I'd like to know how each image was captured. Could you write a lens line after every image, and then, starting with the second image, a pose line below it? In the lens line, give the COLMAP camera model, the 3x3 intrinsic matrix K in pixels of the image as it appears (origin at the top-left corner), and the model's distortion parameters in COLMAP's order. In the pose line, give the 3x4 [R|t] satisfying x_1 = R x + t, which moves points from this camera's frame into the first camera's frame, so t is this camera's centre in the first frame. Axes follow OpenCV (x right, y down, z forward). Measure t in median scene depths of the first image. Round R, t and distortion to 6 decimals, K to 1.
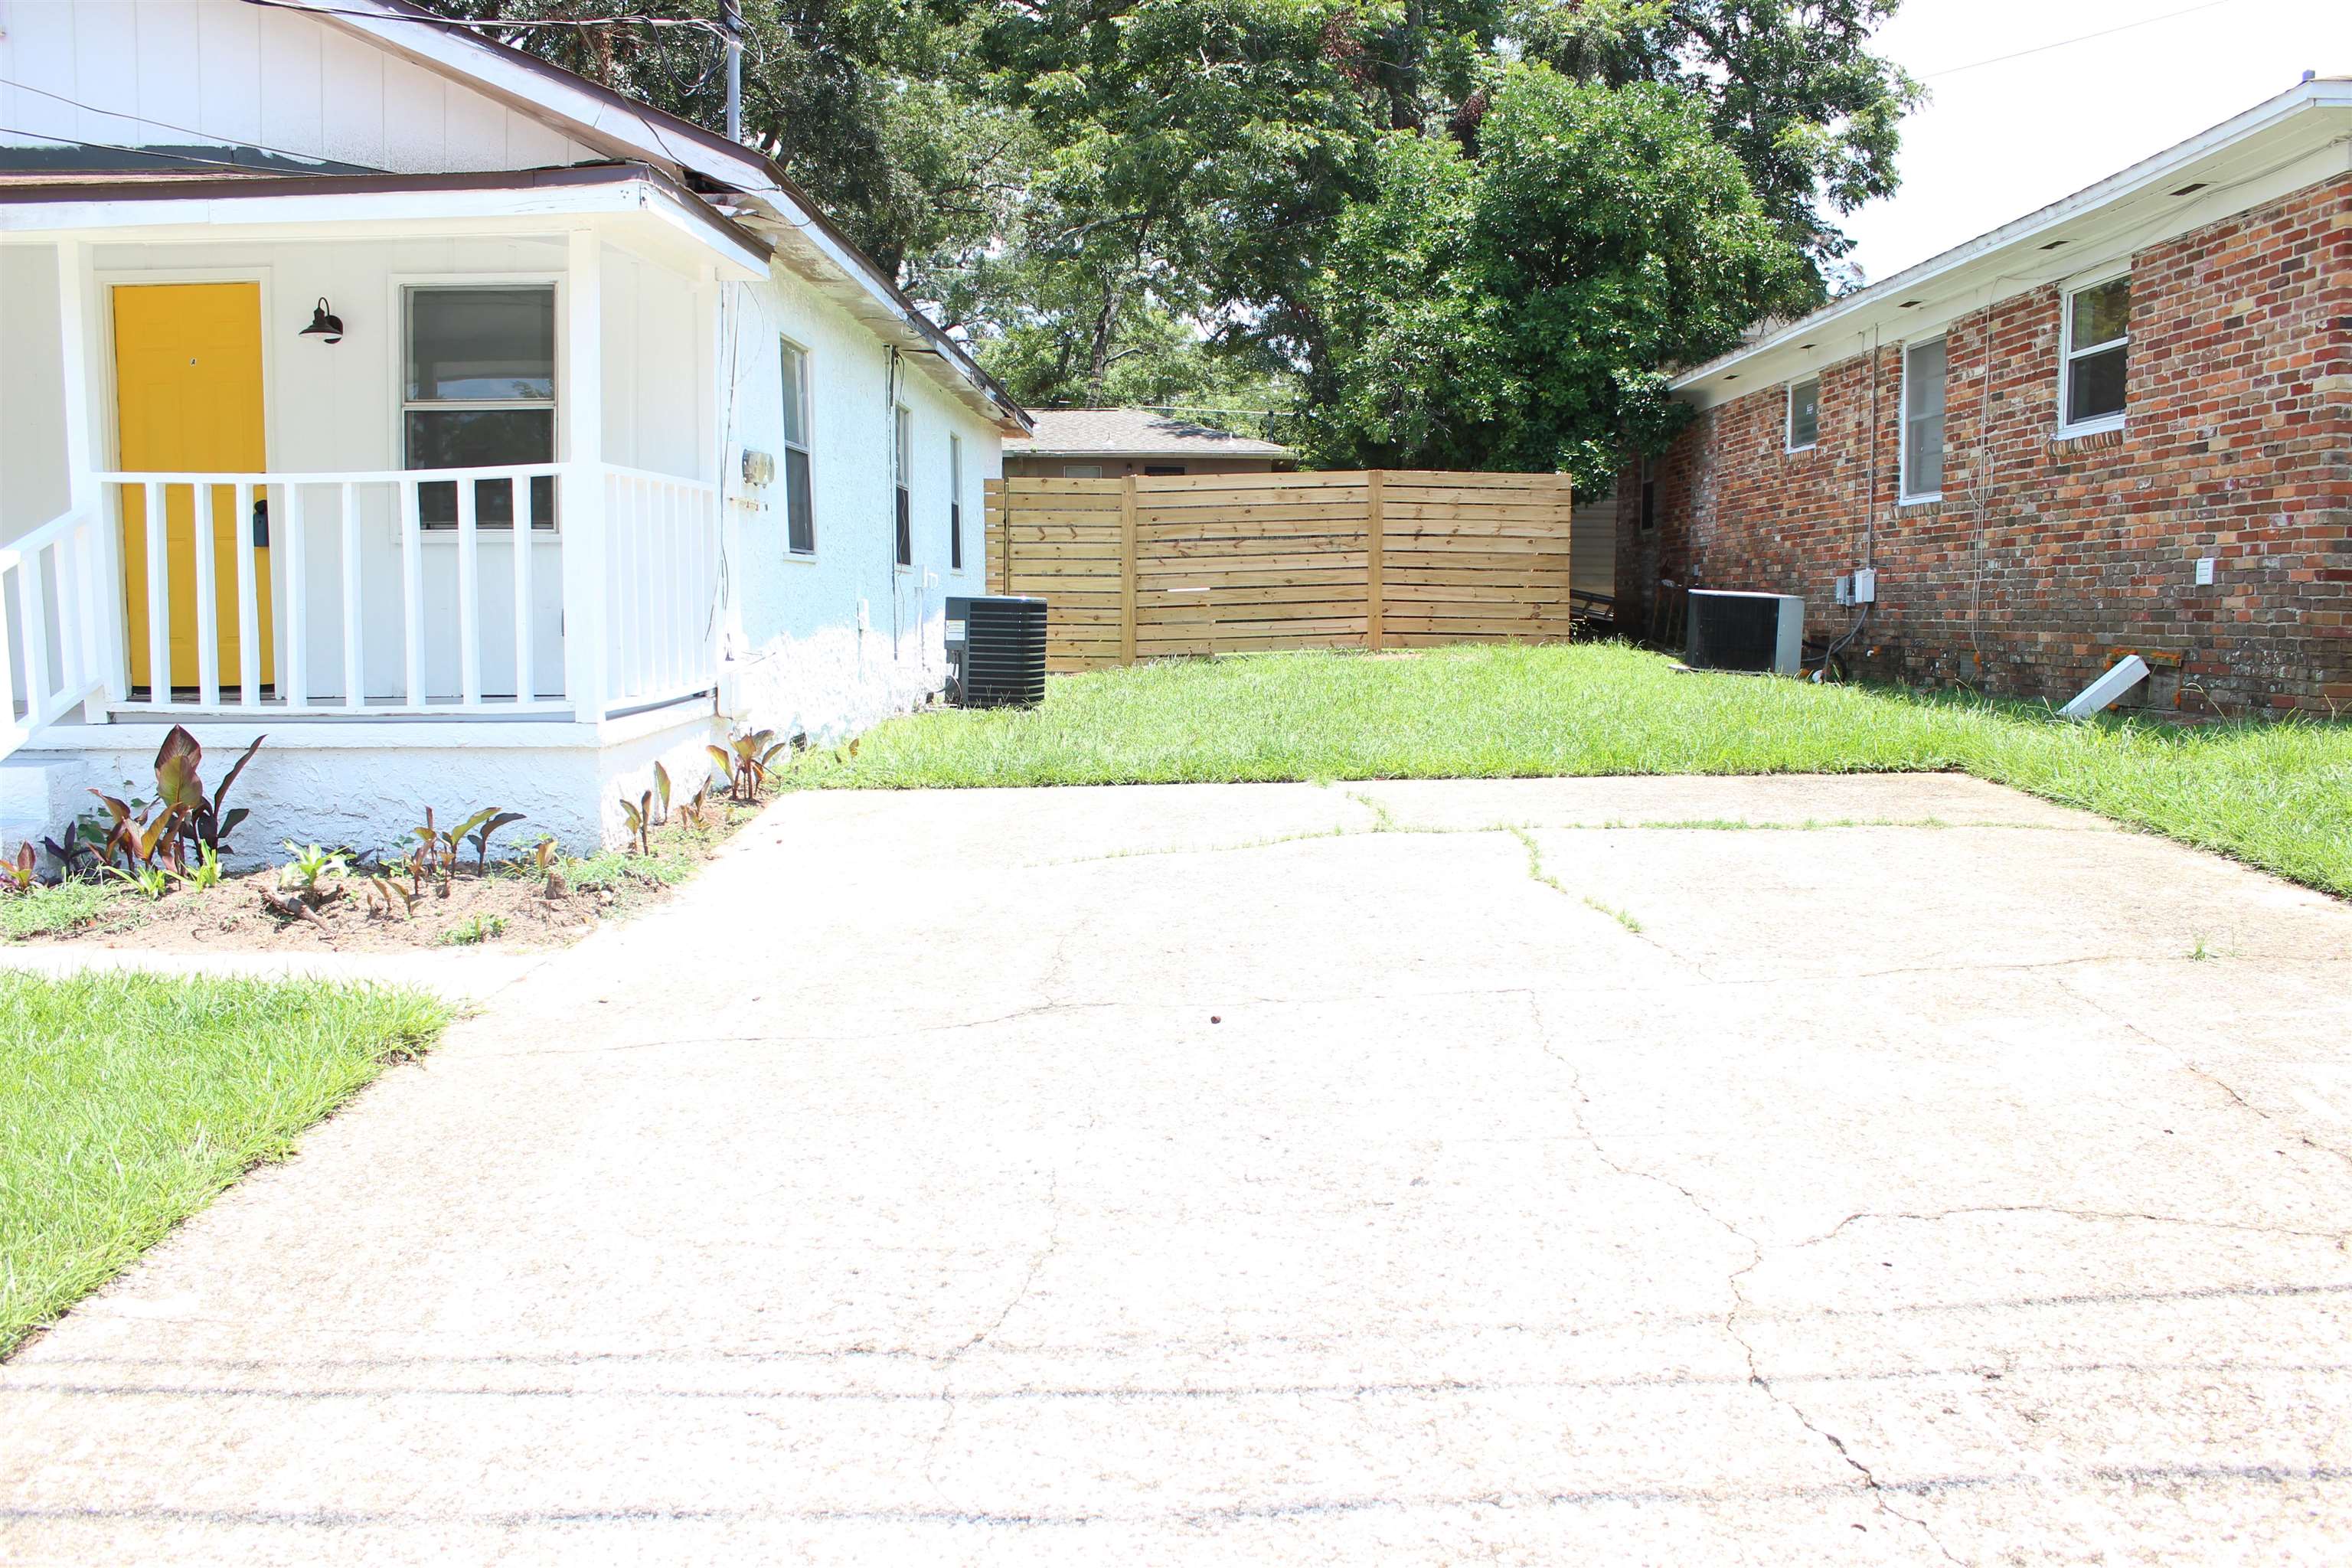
lens RADIAL K [[1921.8, 0, 1138.0], [0, 1921.8, 791.3], [0, 0, 1]] dist [-0.174004, 0.132449]
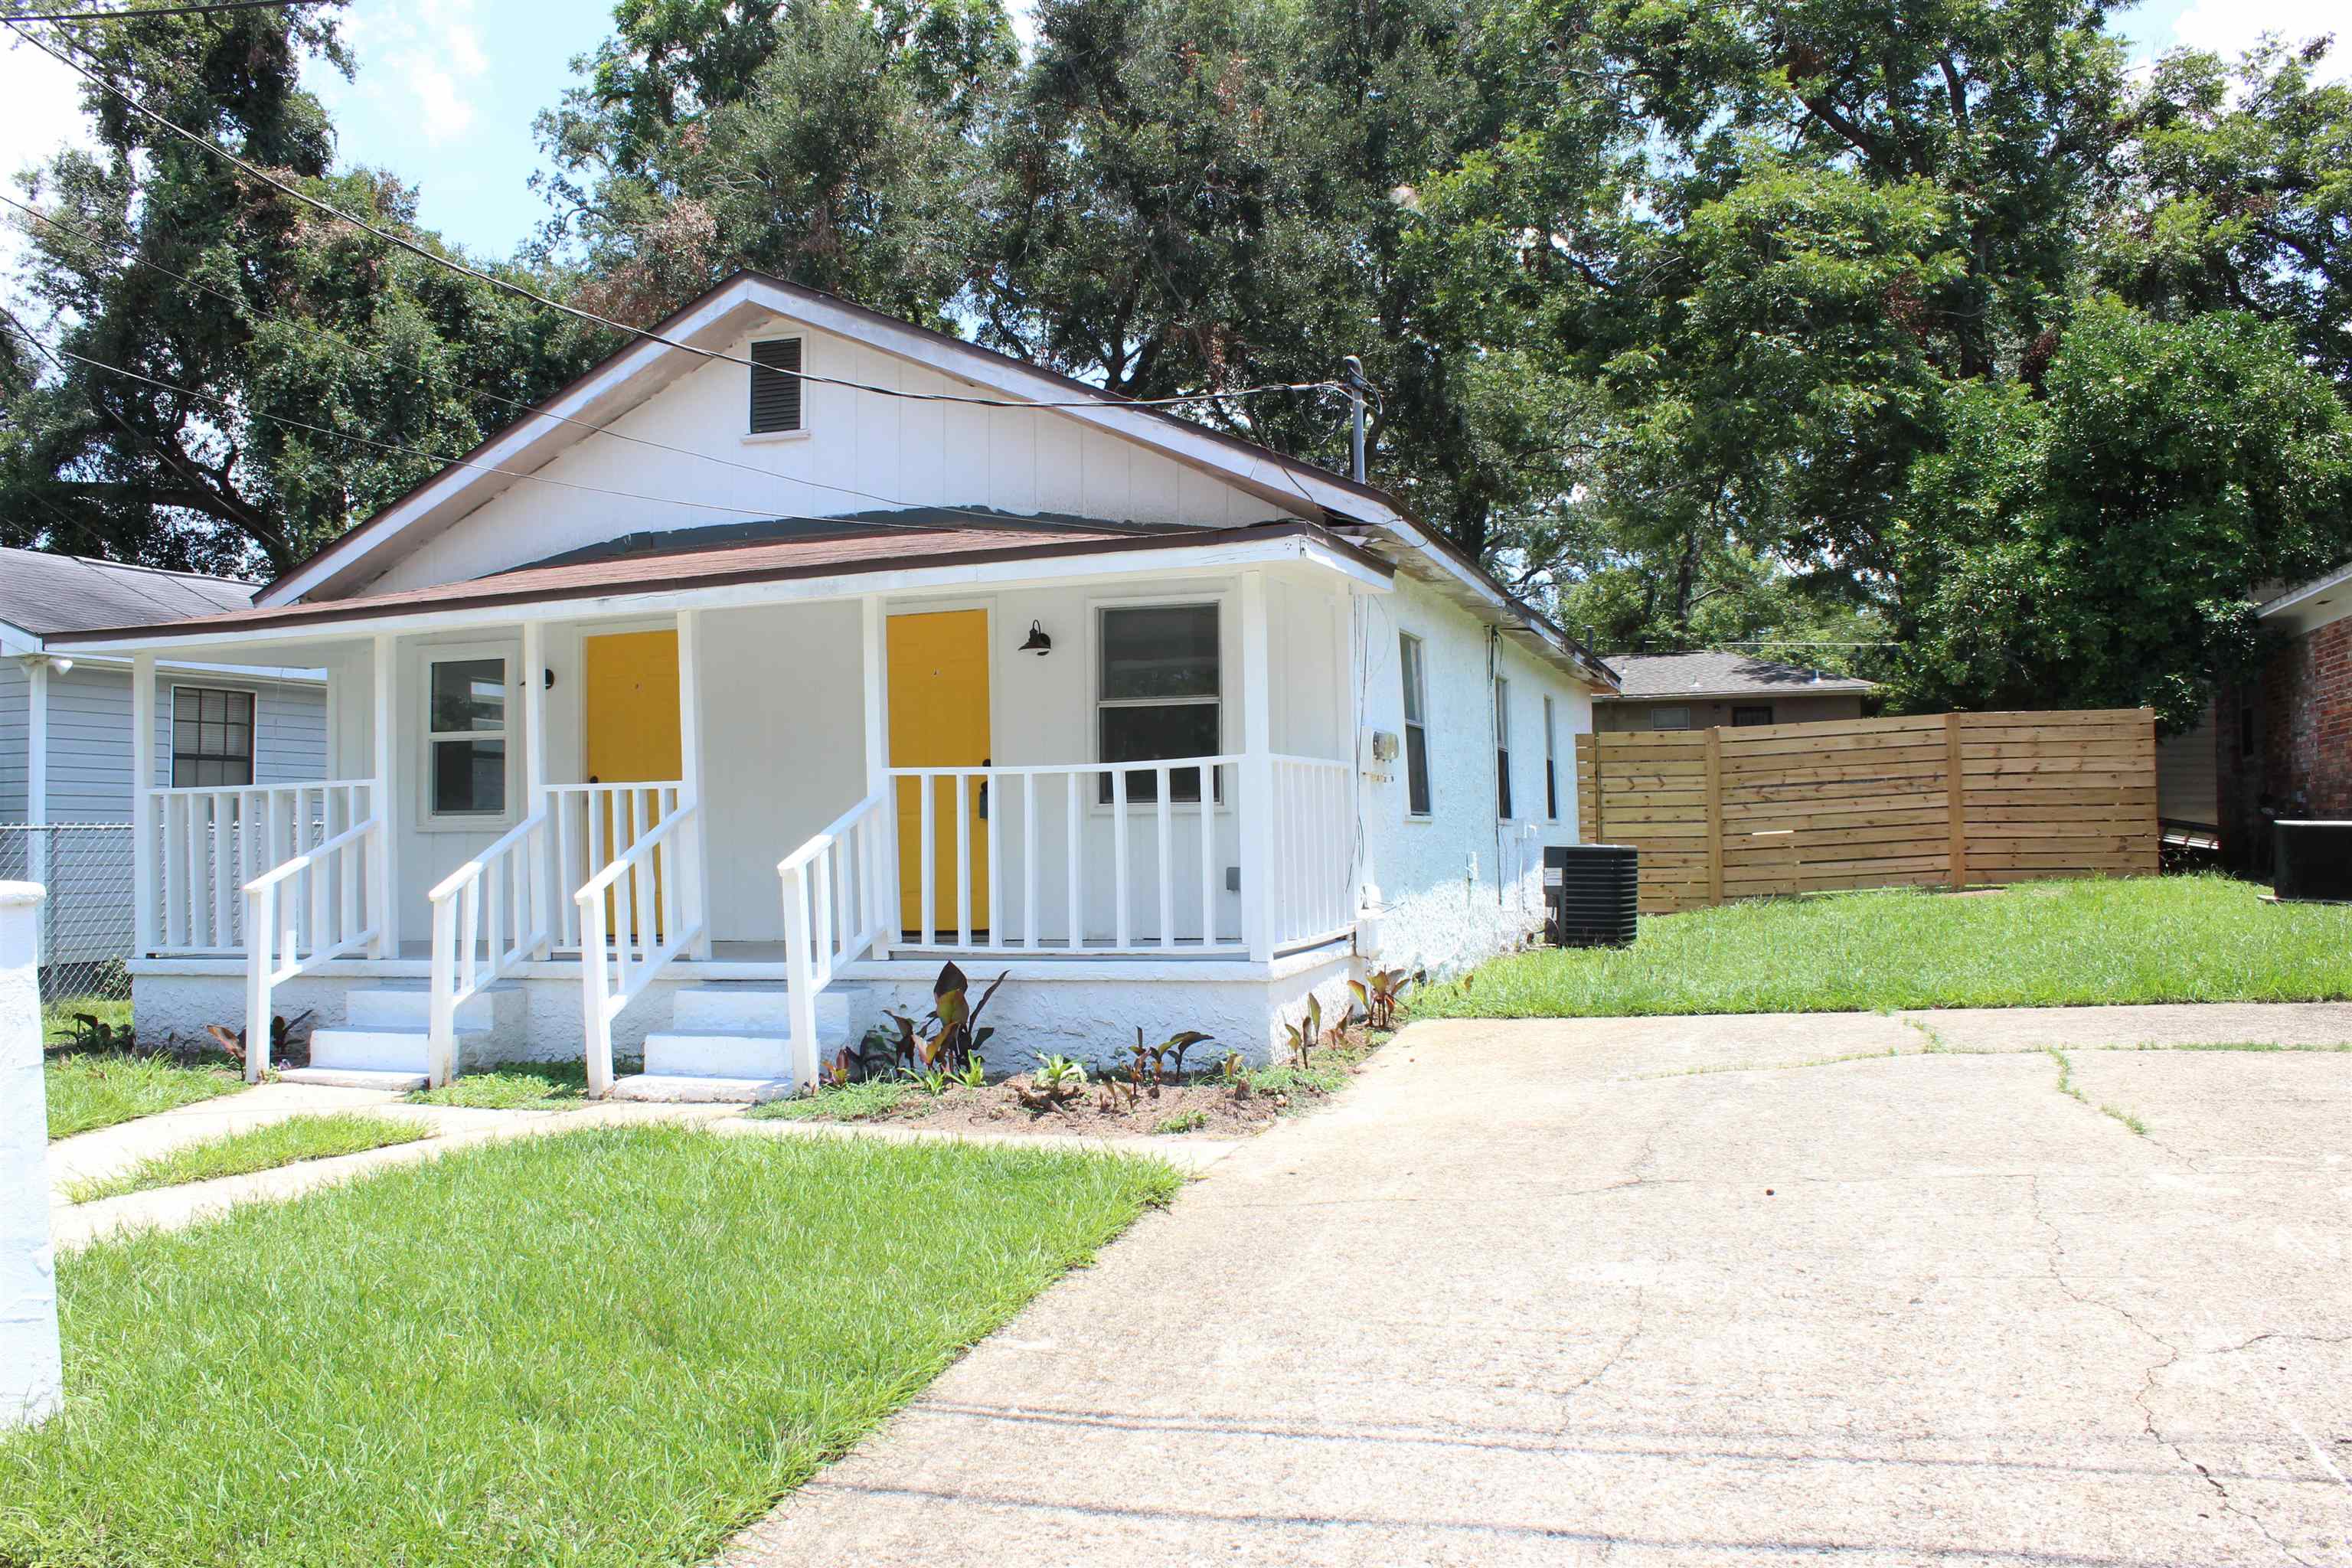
lens RADIAL K [[1921.8, 0, 1138.0], [0, 1921.8, 791.3], [0, 0, 1]] dist [-0.174004, 0.132449]
pose [[0.953579, -0.026888, -0.299942, 0.009623], [-0.010559, 0.992408, -0.122531, 0.005416], [0.300959, 0.120010, 0.946056, -0.155945]]
